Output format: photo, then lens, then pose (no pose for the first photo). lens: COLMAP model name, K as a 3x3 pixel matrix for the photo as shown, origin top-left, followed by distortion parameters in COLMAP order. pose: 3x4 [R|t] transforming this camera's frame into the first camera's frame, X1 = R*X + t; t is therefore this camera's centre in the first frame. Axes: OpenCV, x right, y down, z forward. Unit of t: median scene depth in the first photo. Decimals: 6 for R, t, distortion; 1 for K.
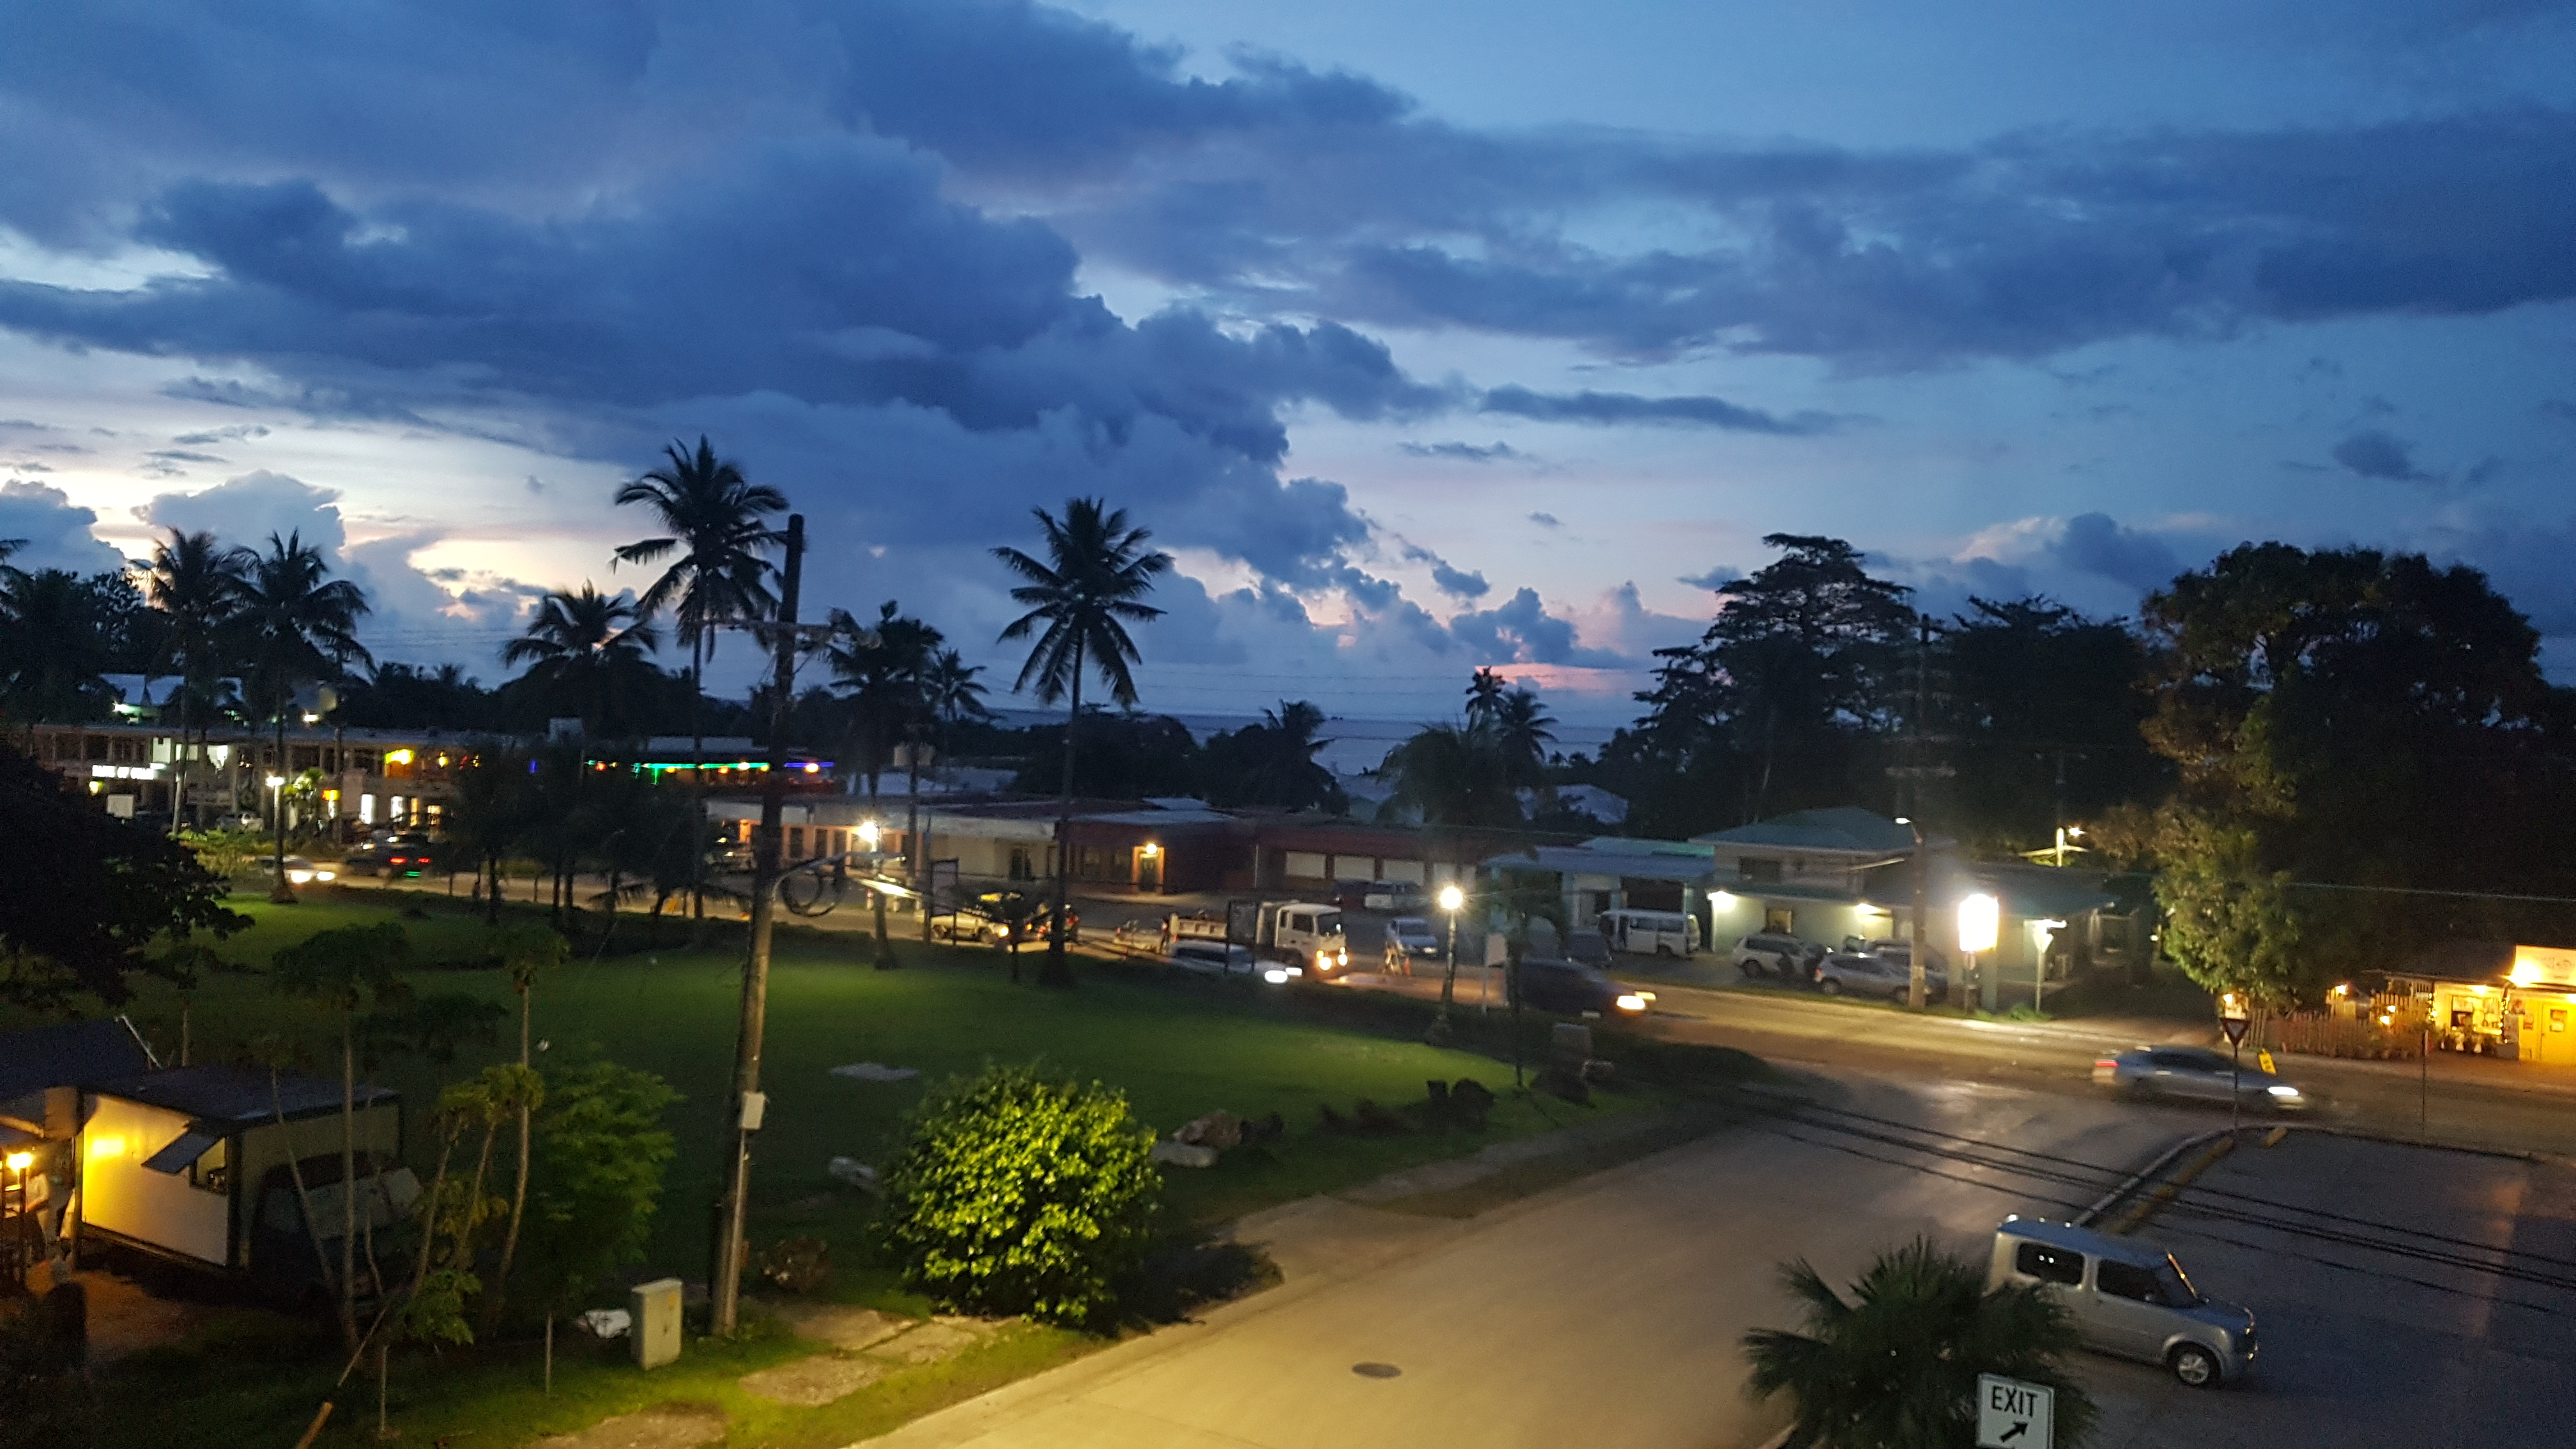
lens RADIAL K [[2108.1, 0, 1288.0], [0, 2108.1, 724.5], [0, 0, 1]] dist [0.122731, -0.003799]
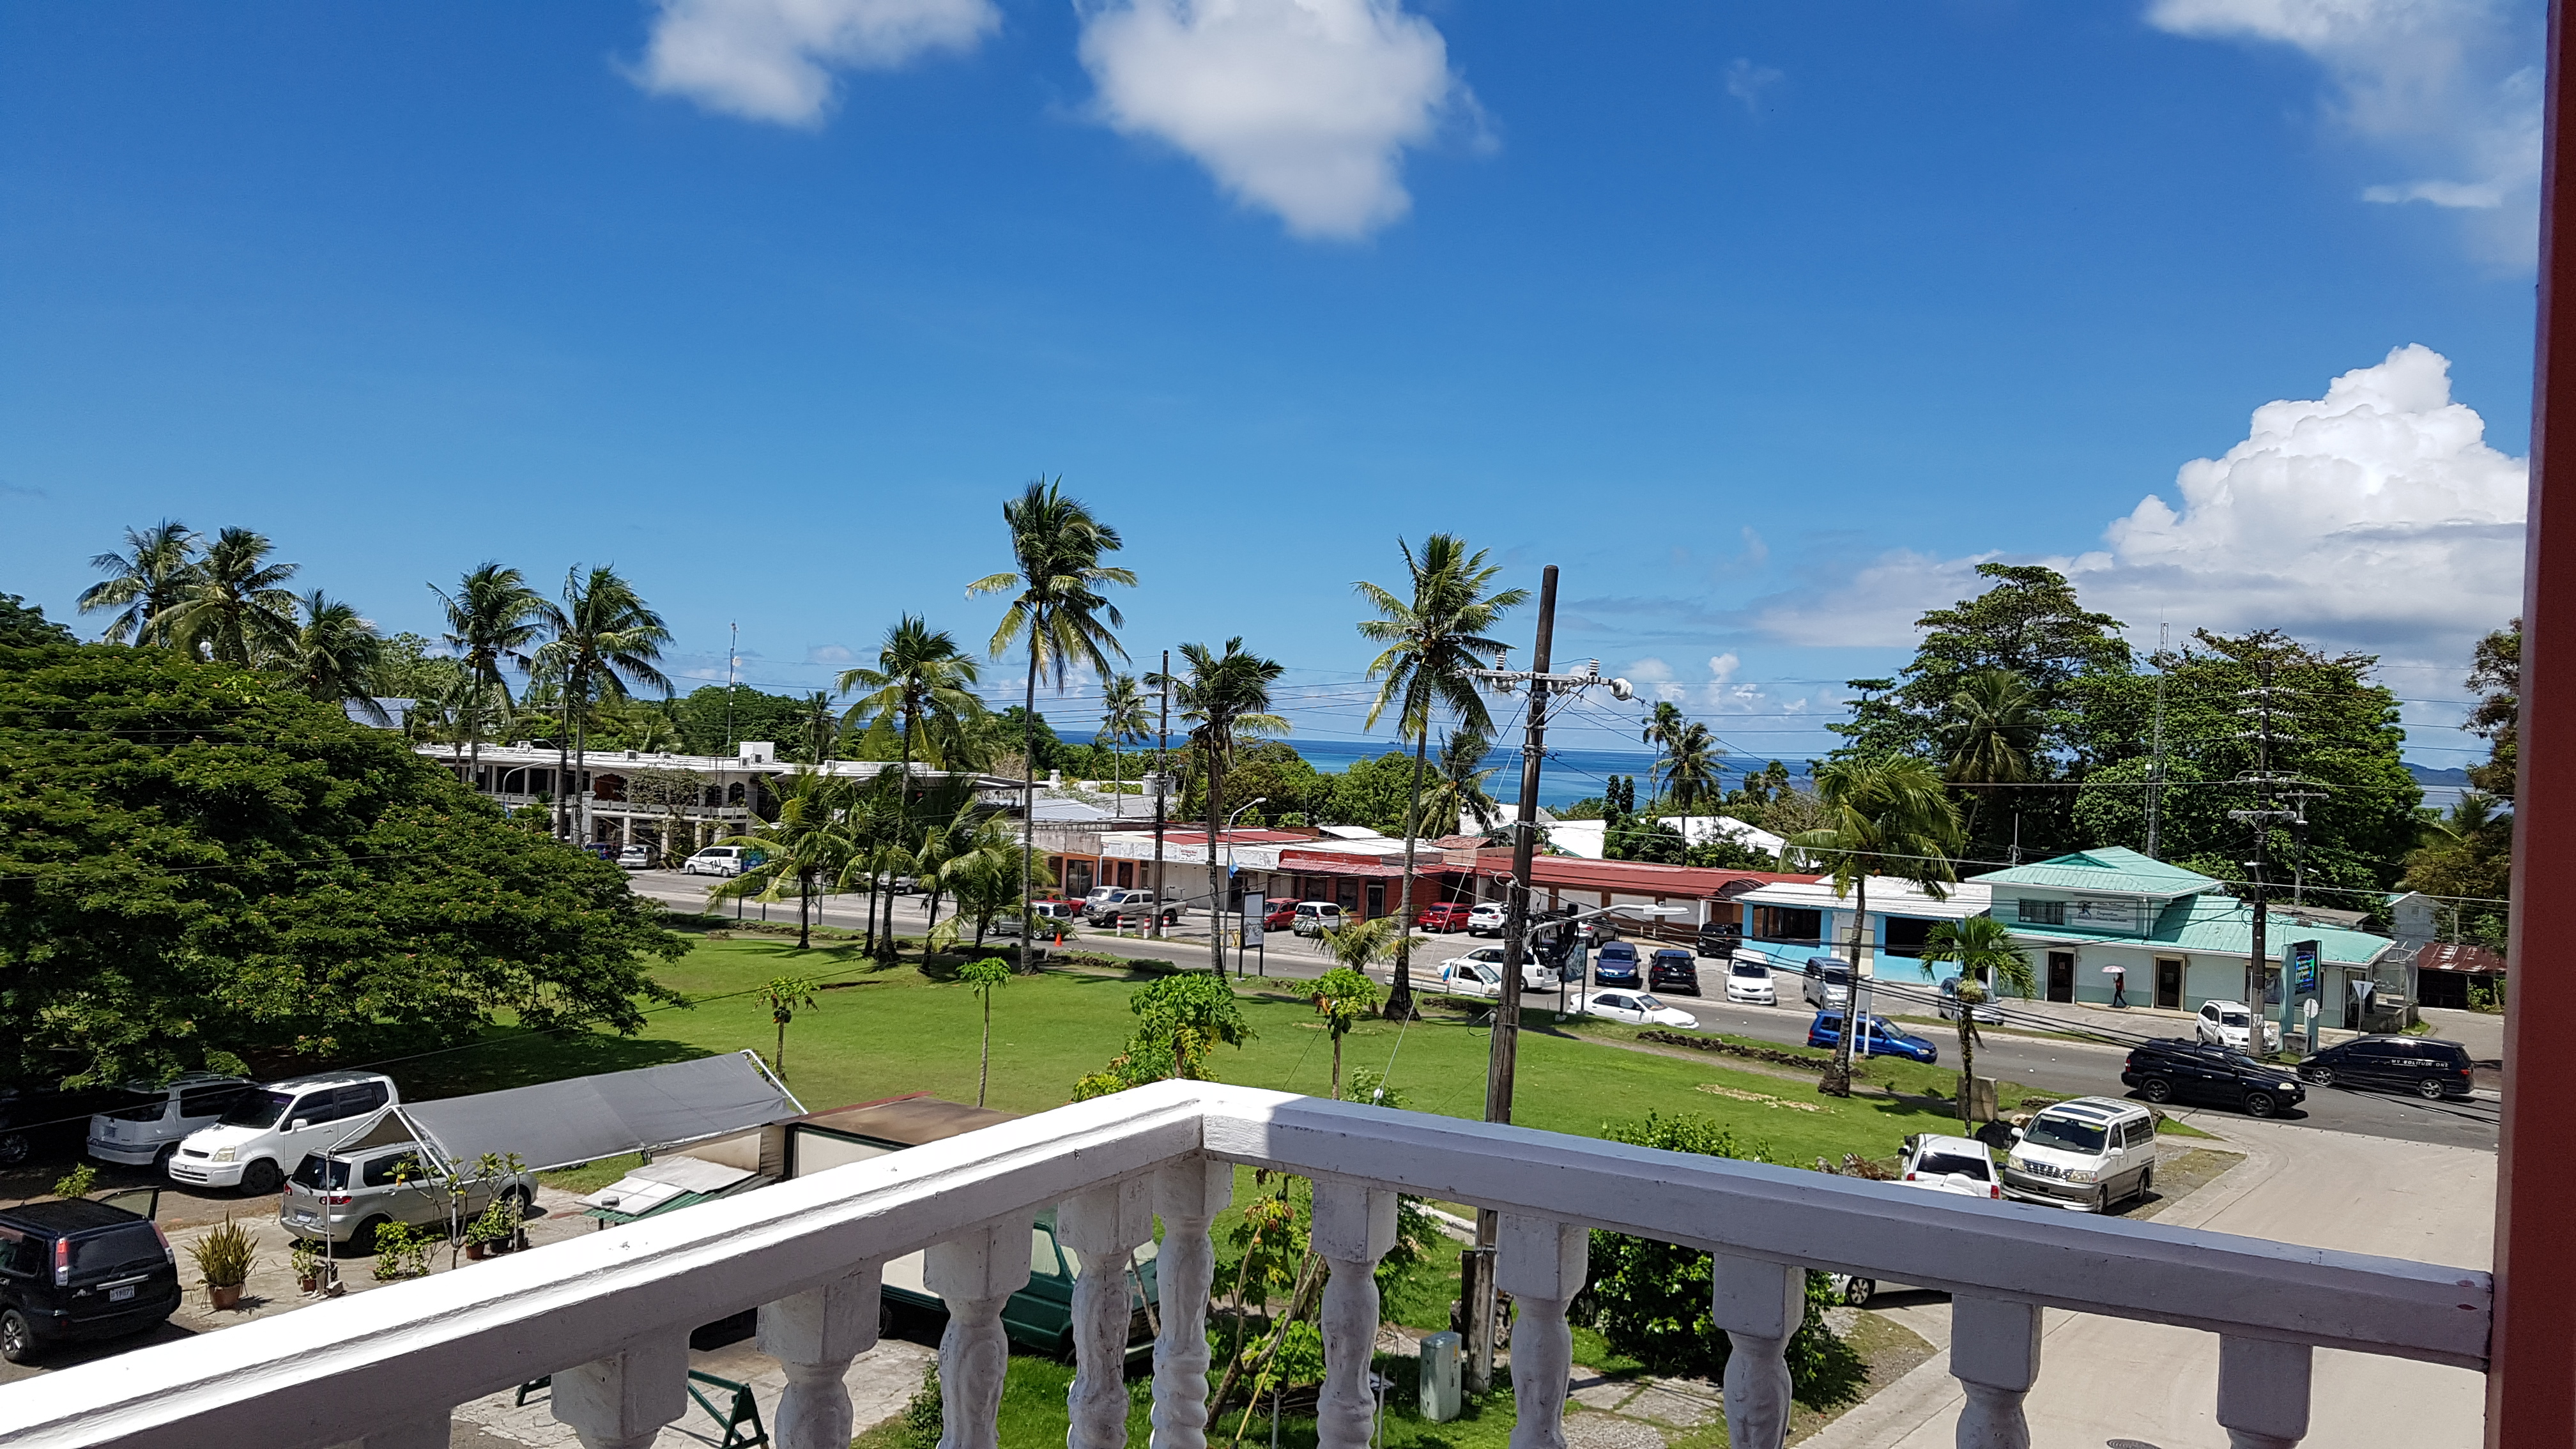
lens RADIAL K [[2108.1, 0, 1288.0], [0, 2108.1, 724.5], [0, 0, 1]] dist [0.122731, -0.003799]
pose [[0.999571, 0.008232, -0.028090, -0.068973], [-0.008529, 0.999909, -0.010470, -0.003377], [0.028002, 0.010705, 0.999551, 0.001065]]
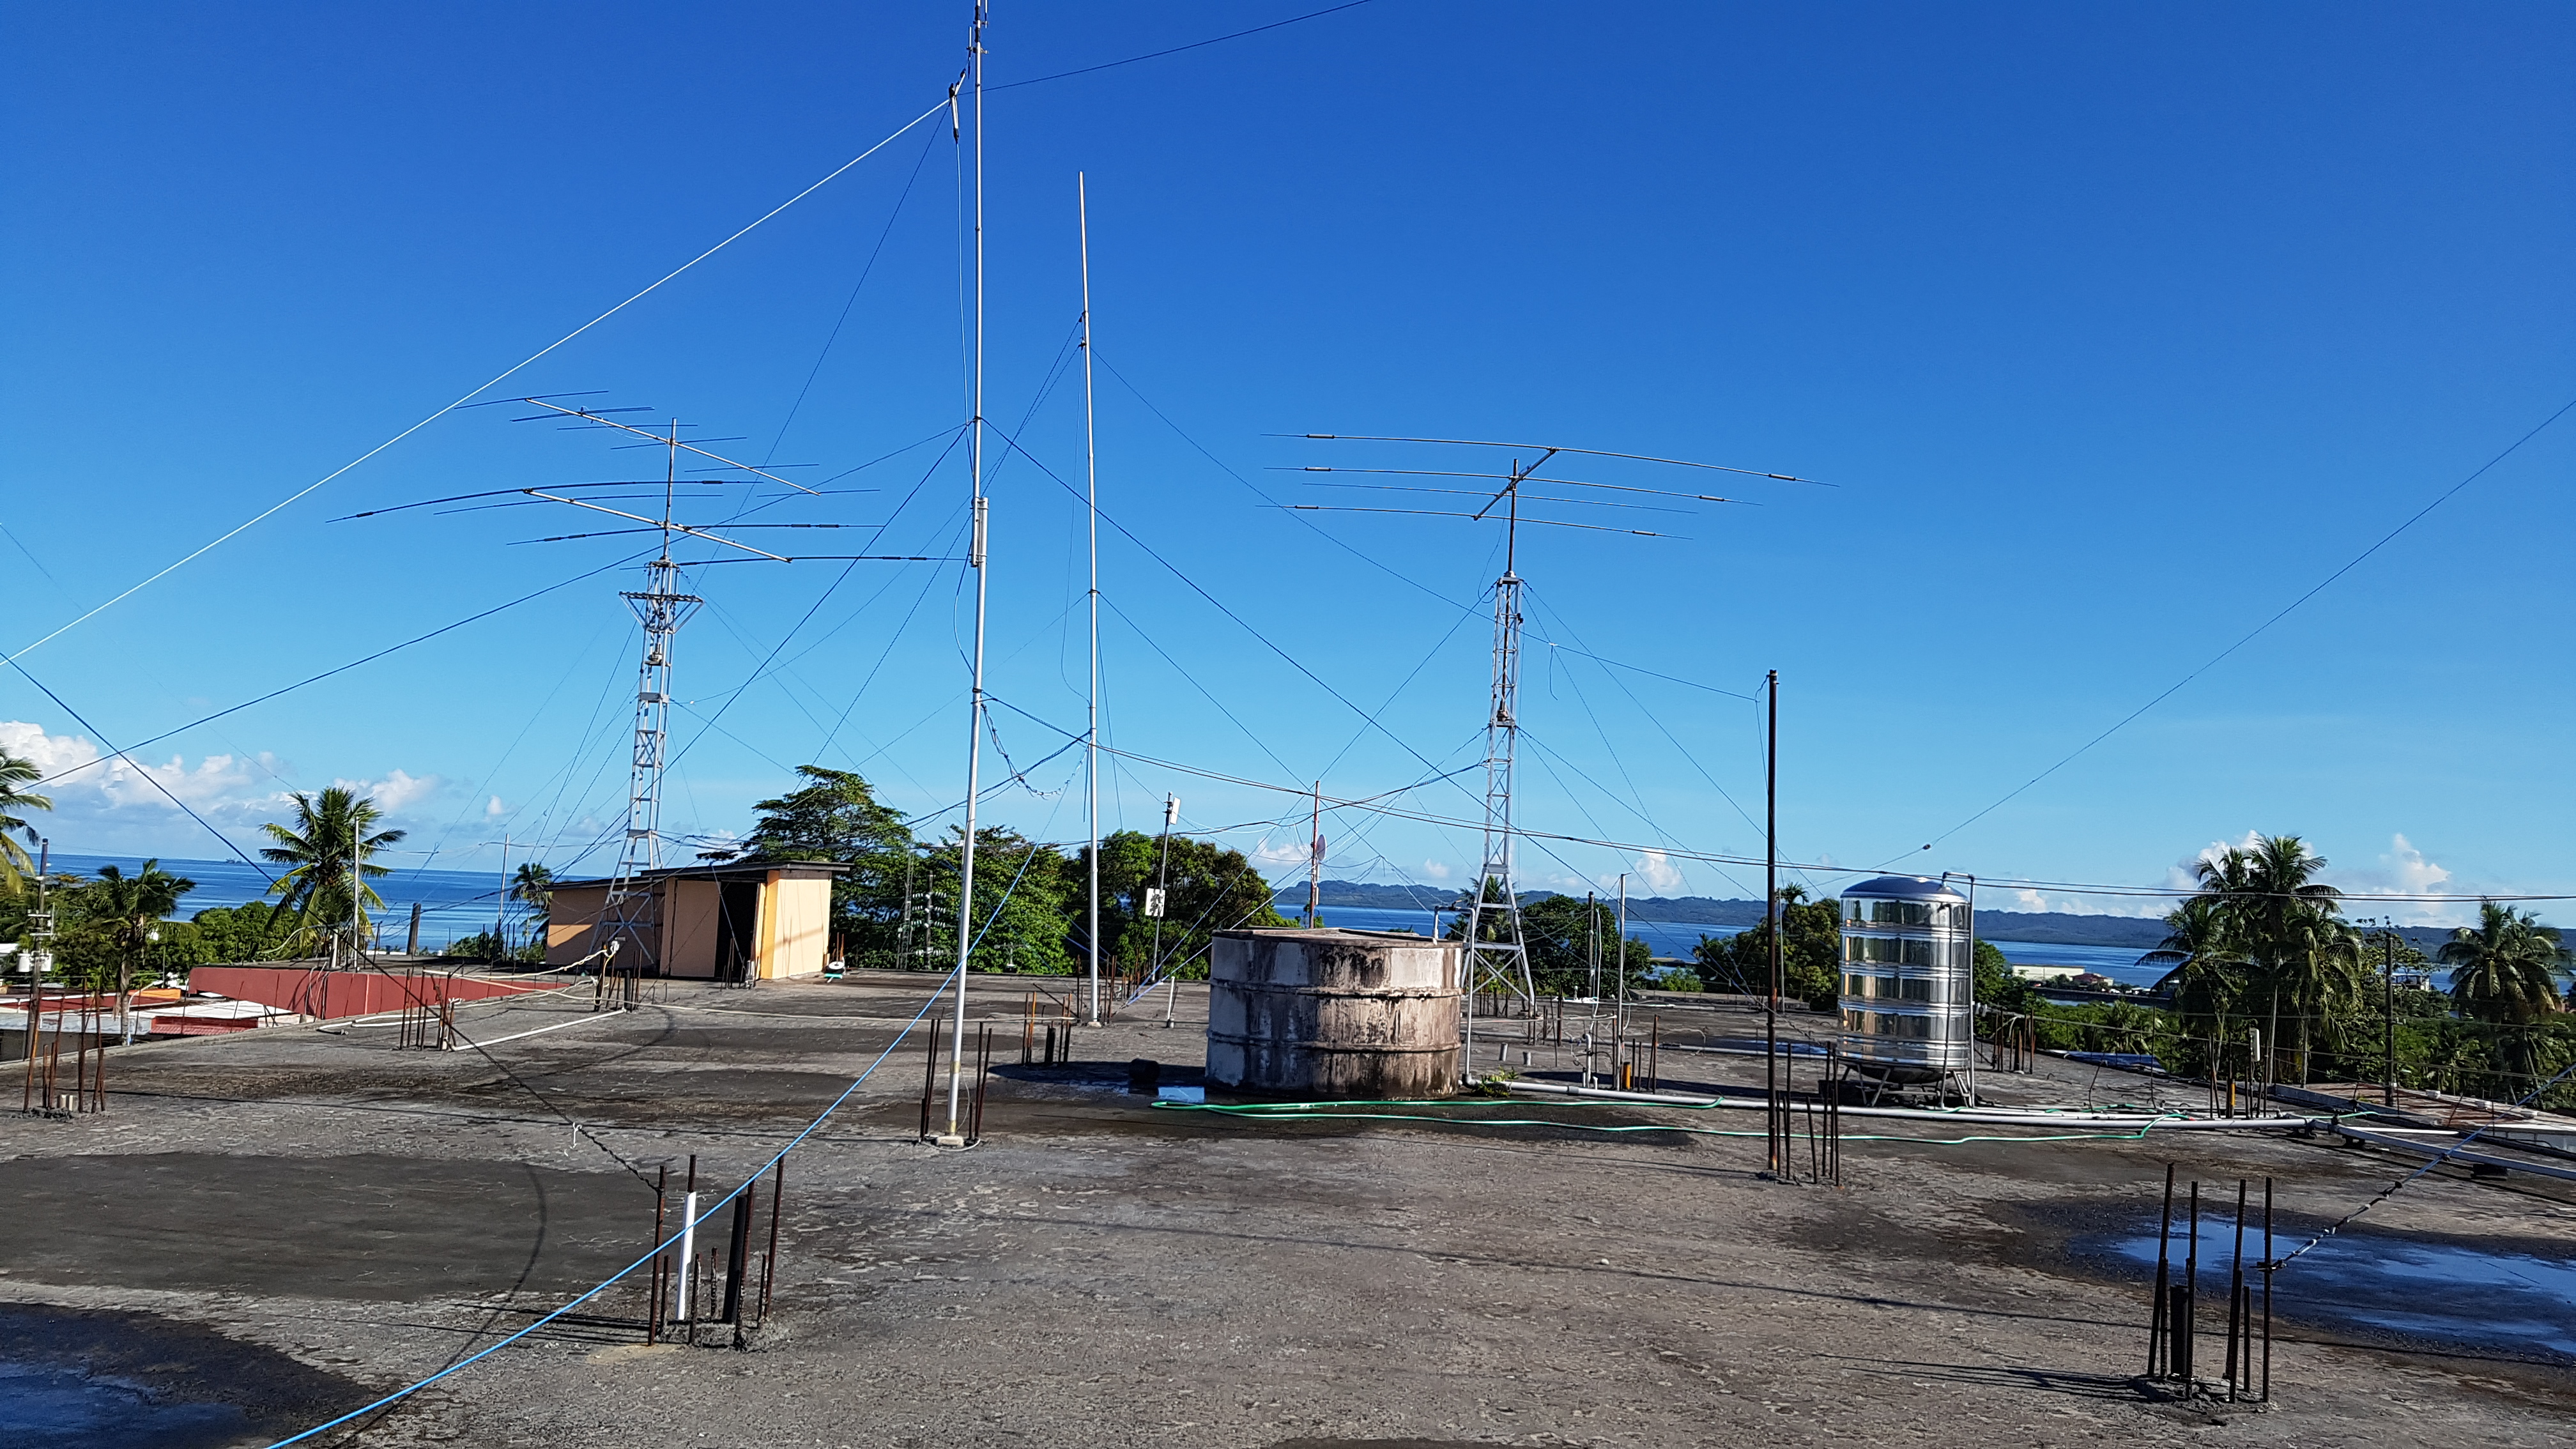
lens RADIAL K [[2108.1, 0, 1288.0], [0, 2108.1, 724.5], [0, 0, 1]] dist [0.122731, -0.003799]
pose [[0.890082, 0.053278, 0.452676, -0.090989], [-0.021557, 0.996954, -0.074950, -0.028119], [-0.455290, 0.056953, 0.888520, -0.261319]]
